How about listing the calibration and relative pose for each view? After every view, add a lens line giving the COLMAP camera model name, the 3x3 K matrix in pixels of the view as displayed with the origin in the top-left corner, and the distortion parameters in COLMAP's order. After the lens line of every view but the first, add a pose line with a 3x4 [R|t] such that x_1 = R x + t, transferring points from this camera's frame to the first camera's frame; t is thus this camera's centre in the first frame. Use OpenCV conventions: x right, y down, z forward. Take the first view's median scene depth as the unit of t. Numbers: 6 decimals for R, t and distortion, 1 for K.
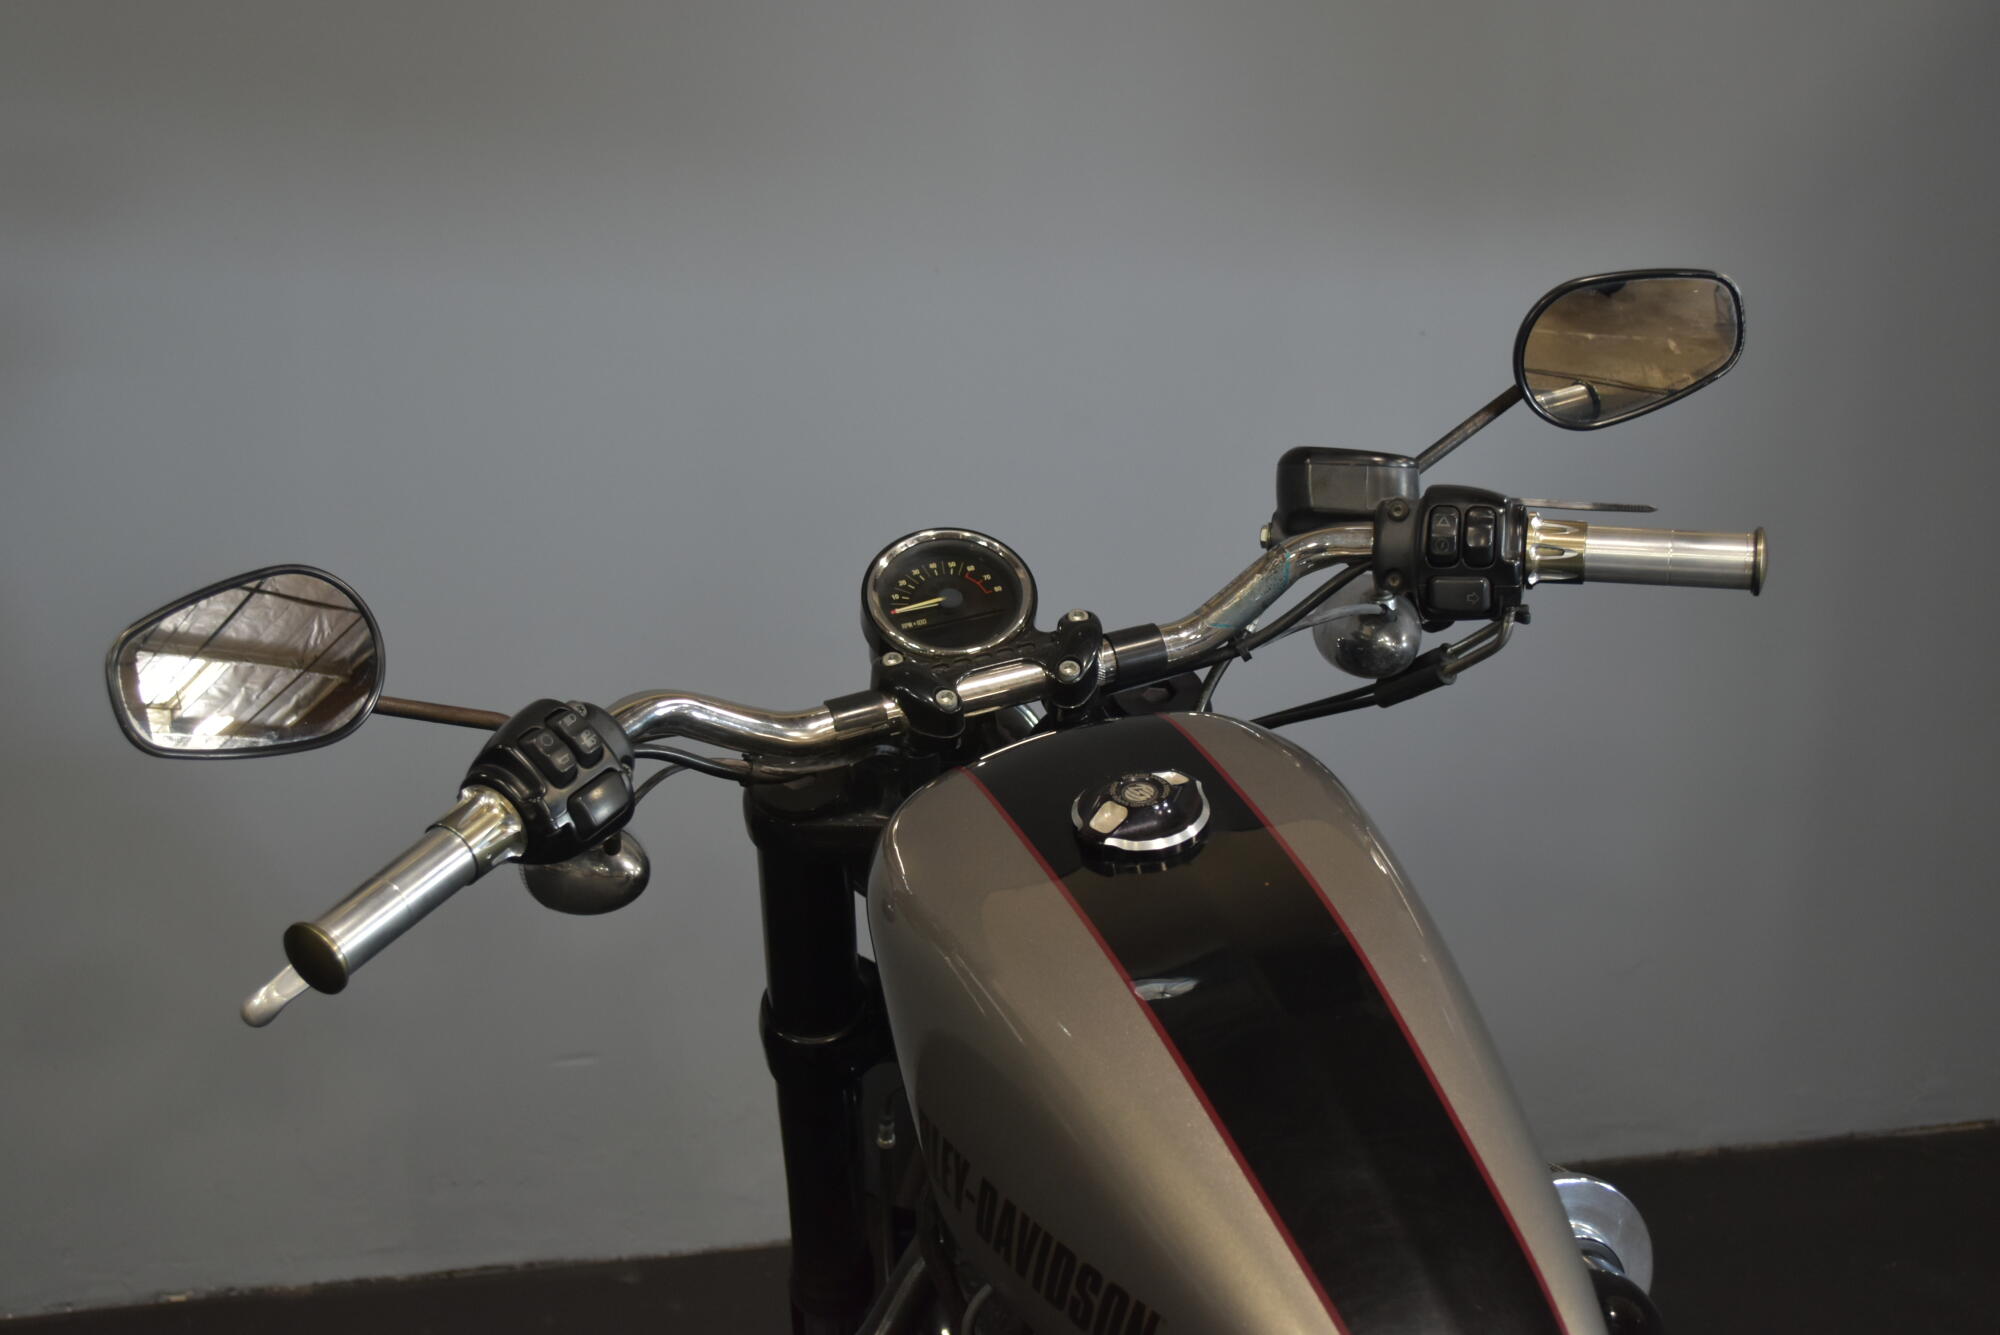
lens RADIAL K [[2670.7, 0, 1005.8], [0, 2670.7, 660.5], [0, 0, 1]] dist [-0.010159, 0.000000]
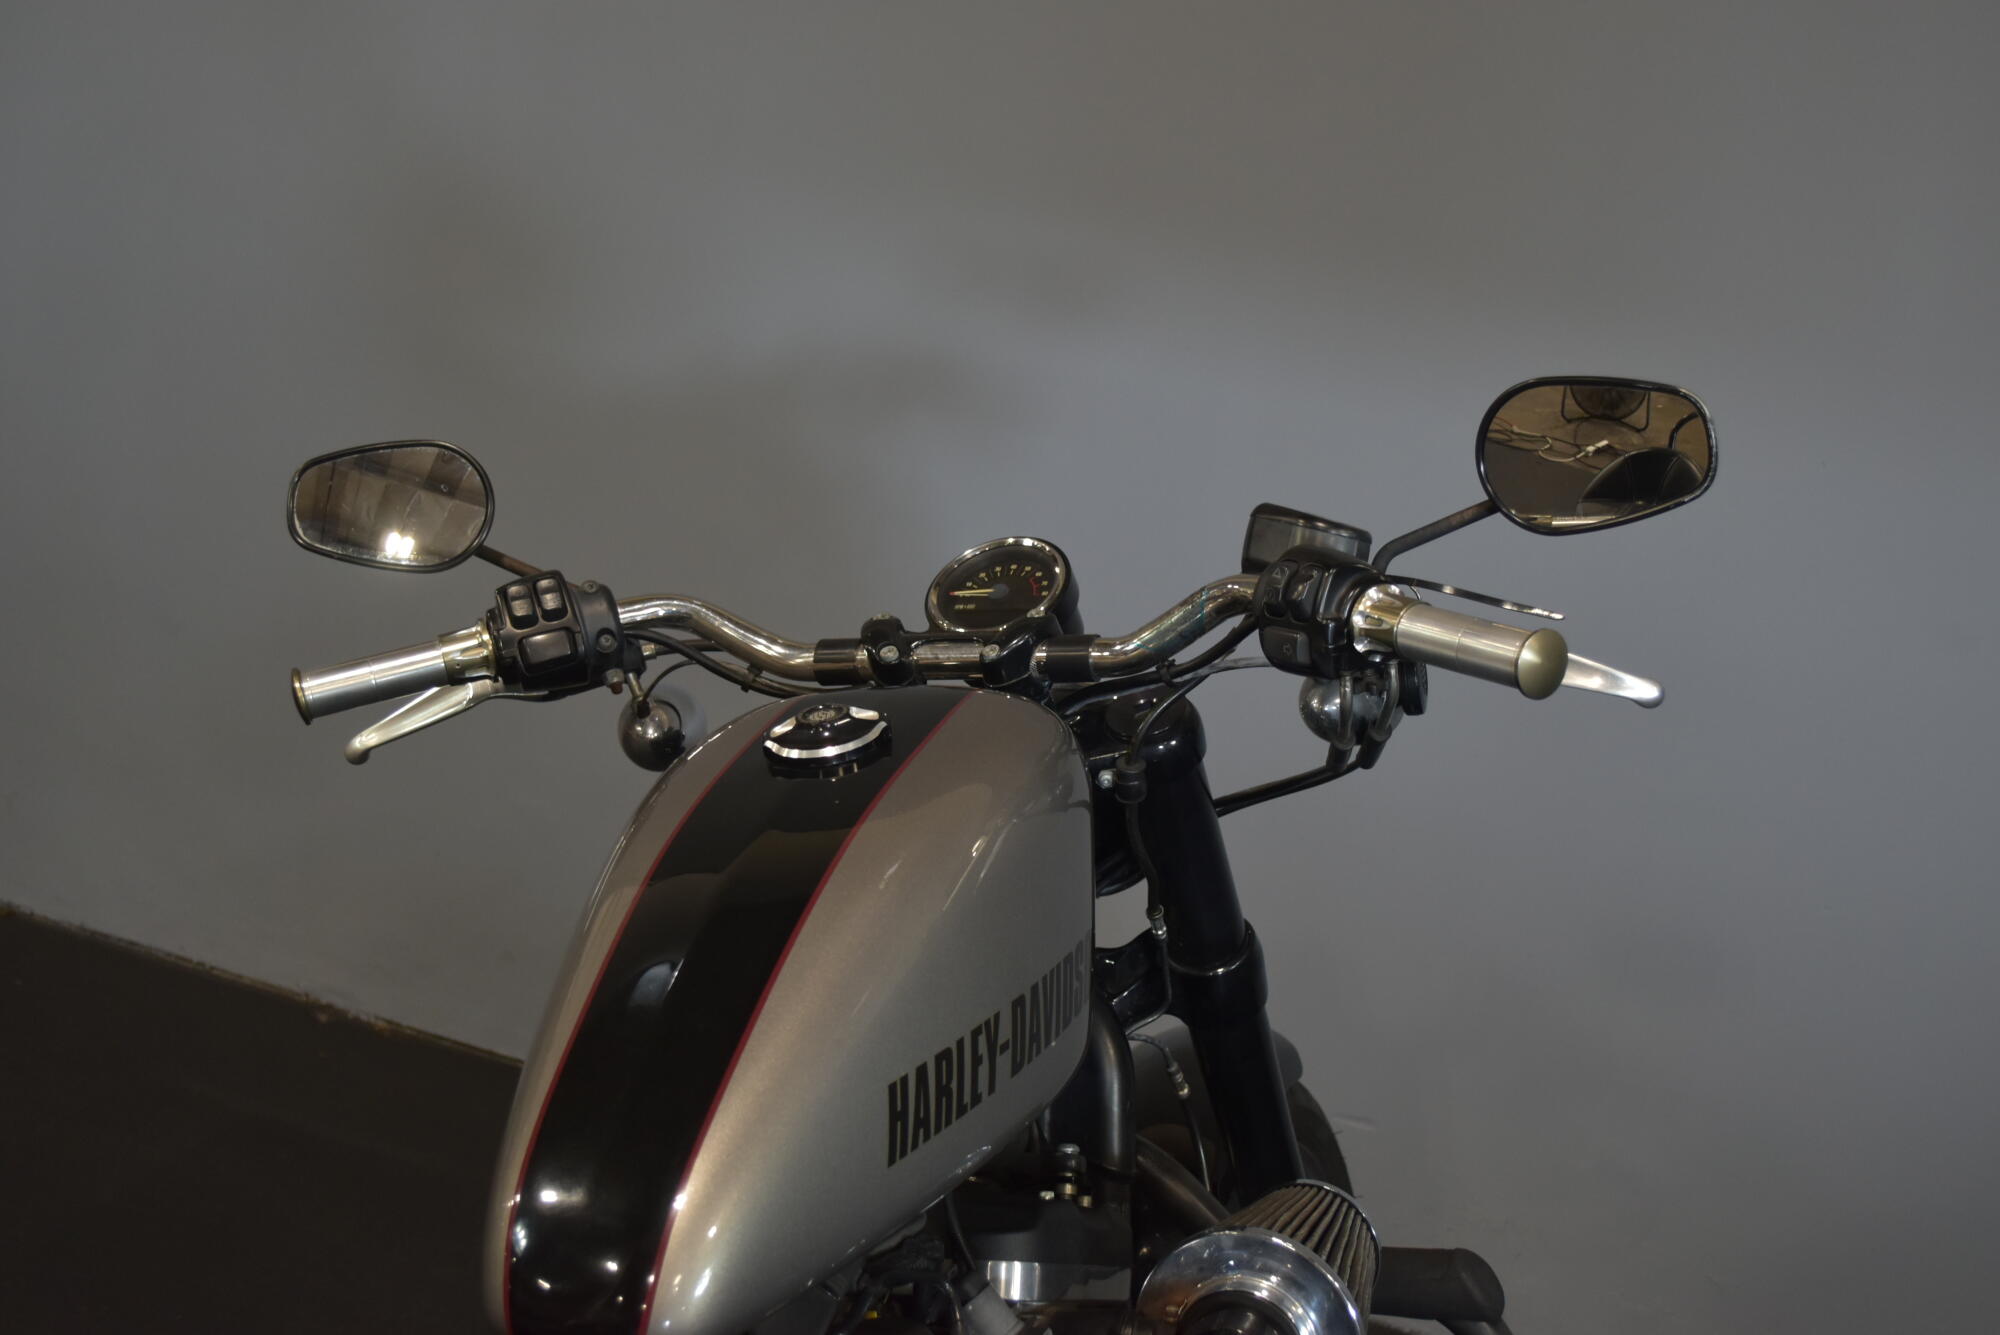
lens RADIAL K [[2445.9, 0, 1003.2], [0, 2445.9, 680.1], [0, 0, 1]] dist [0.047177, 0.000000]
pose [[0.765737, 0.185912, -0.615698, 0.675011], [-0.235759, 0.971812, 0.000230, 0.013789], [0.598385, 0.144980, 0.787982, 0.183760]]
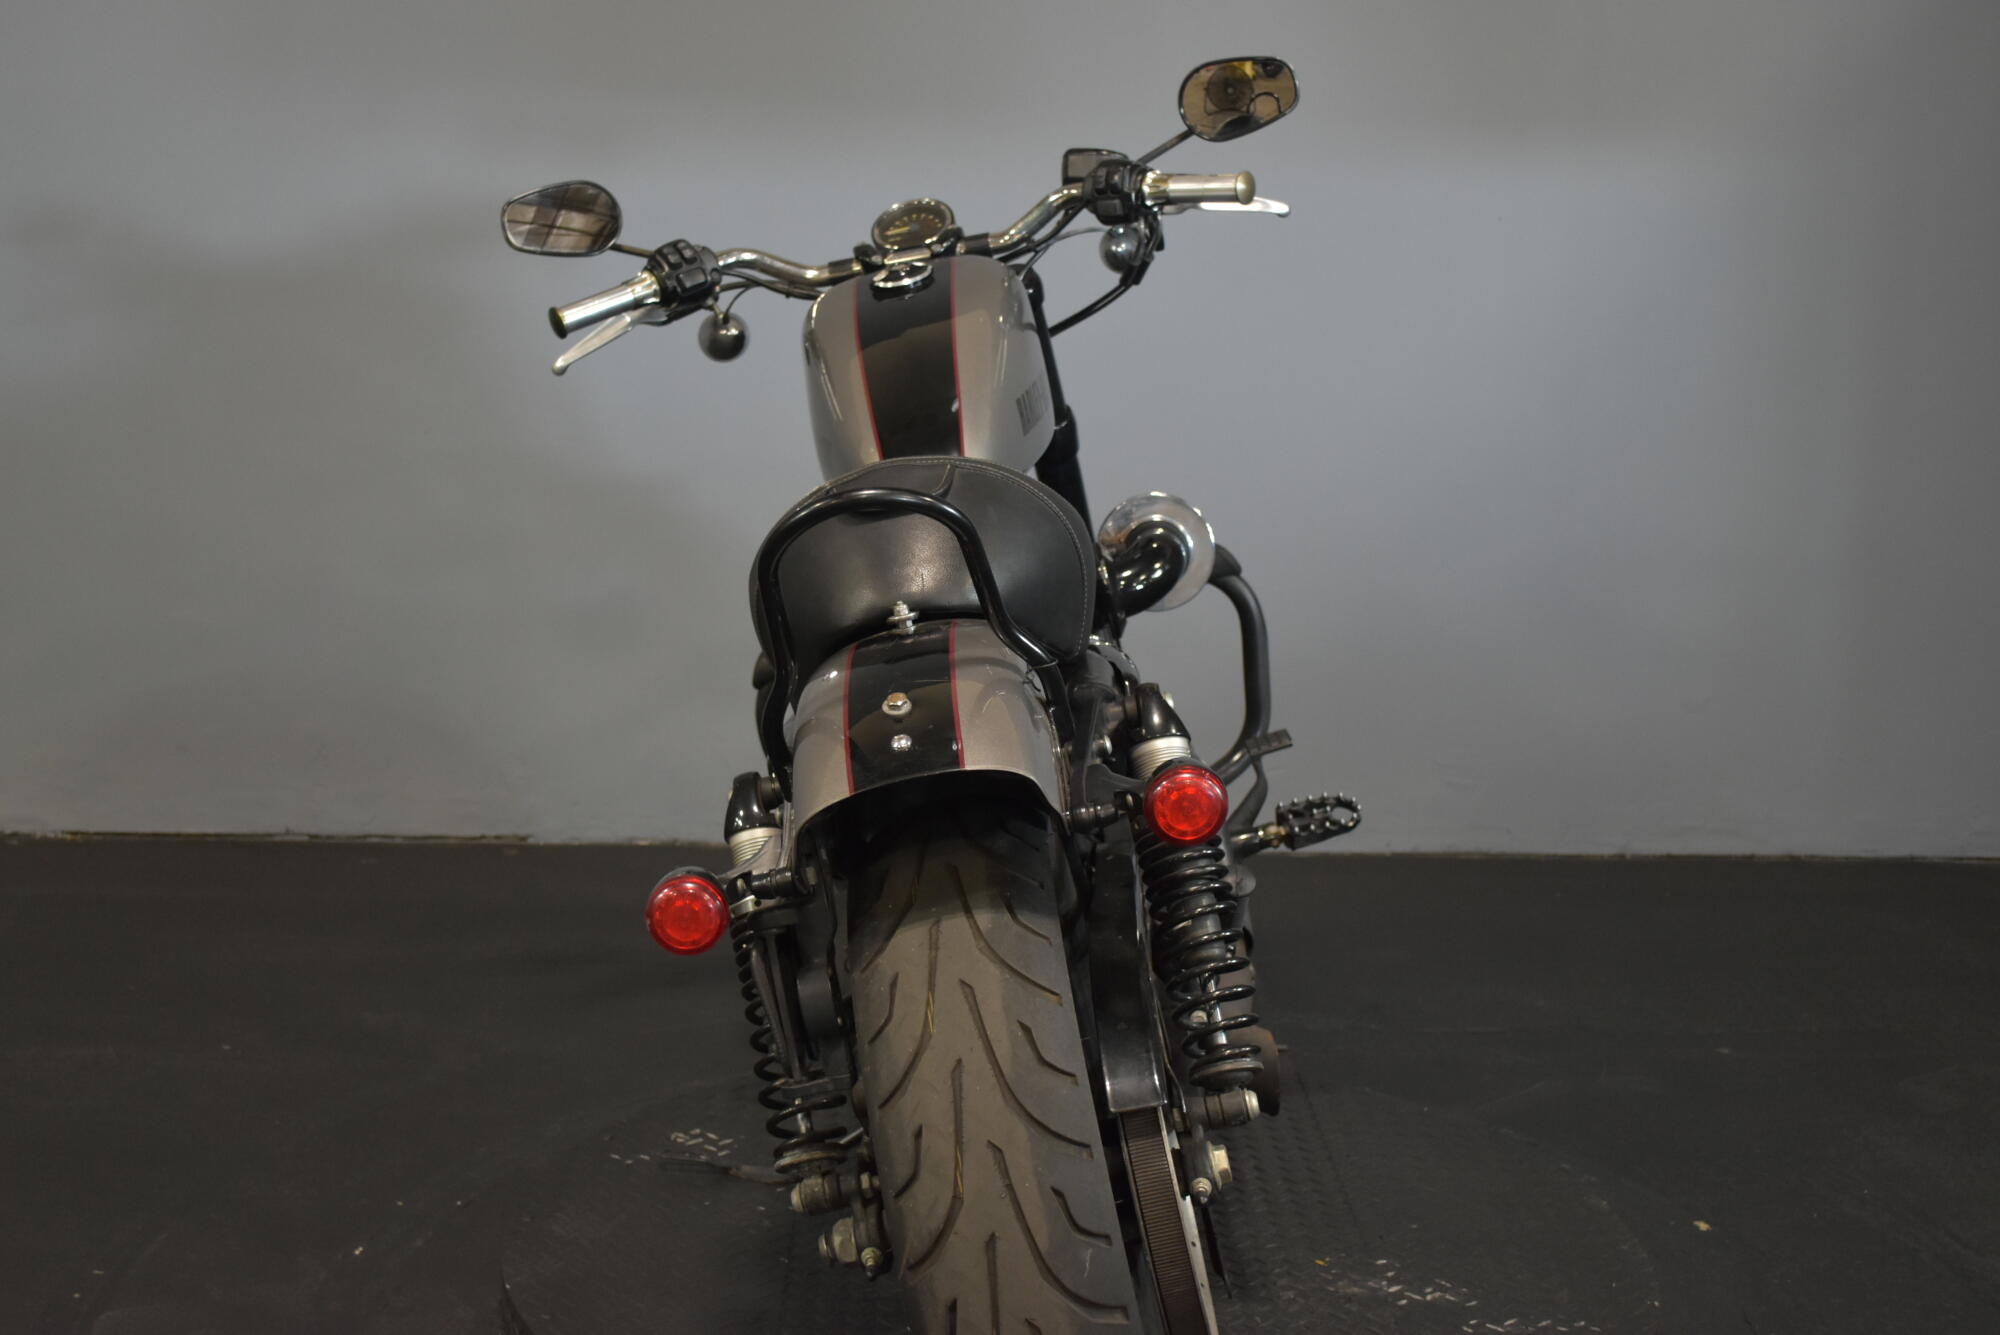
lens RADIAL K [[2670.7, 0, 1003.4], [0, 2670.7, 668.9], [0, 0, 1]] dist [-0.010159, 0.000000]
pose [[0.926063, 0.050727, -0.373943, 0.880216], [-0.070074, 0.996806, -0.038314, 0.412929], [0.370805, 0.061685, 0.926660, -0.914510]]
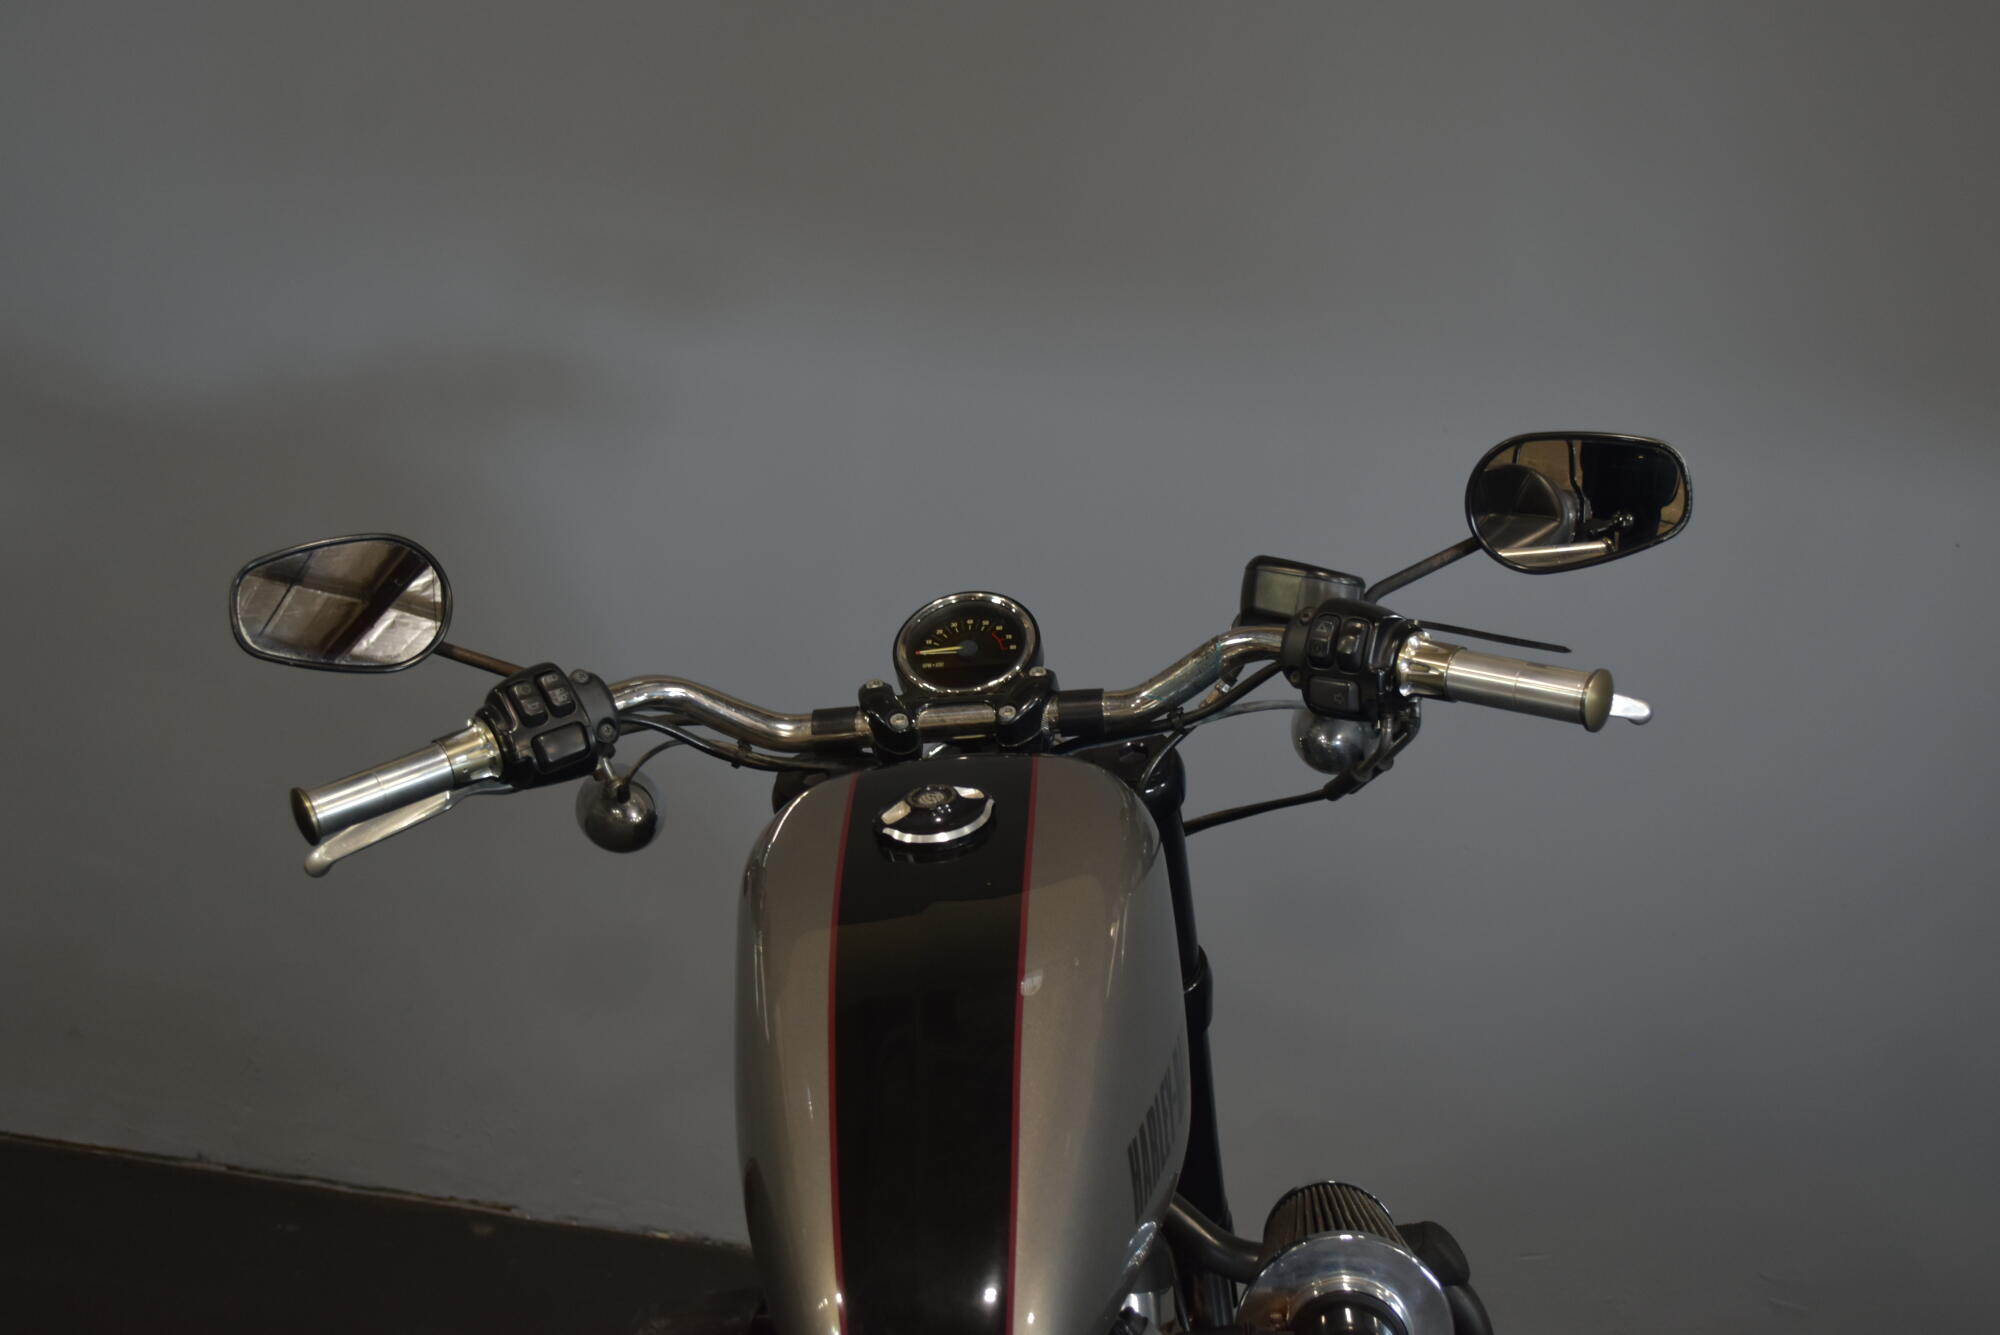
lens RADIAL K [[2670.7, 0, 1008.3], [0, 2670.7, 668.4], [0, 0, 1]] dist [-0.010159, 0.000000]
pose [[0.919414, 0.133708, -0.369865, 0.457920], [-0.157276, 0.986964, -0.034166, 0.024184], [0.360475, 0.089584, 0.928457, -0.092501]]
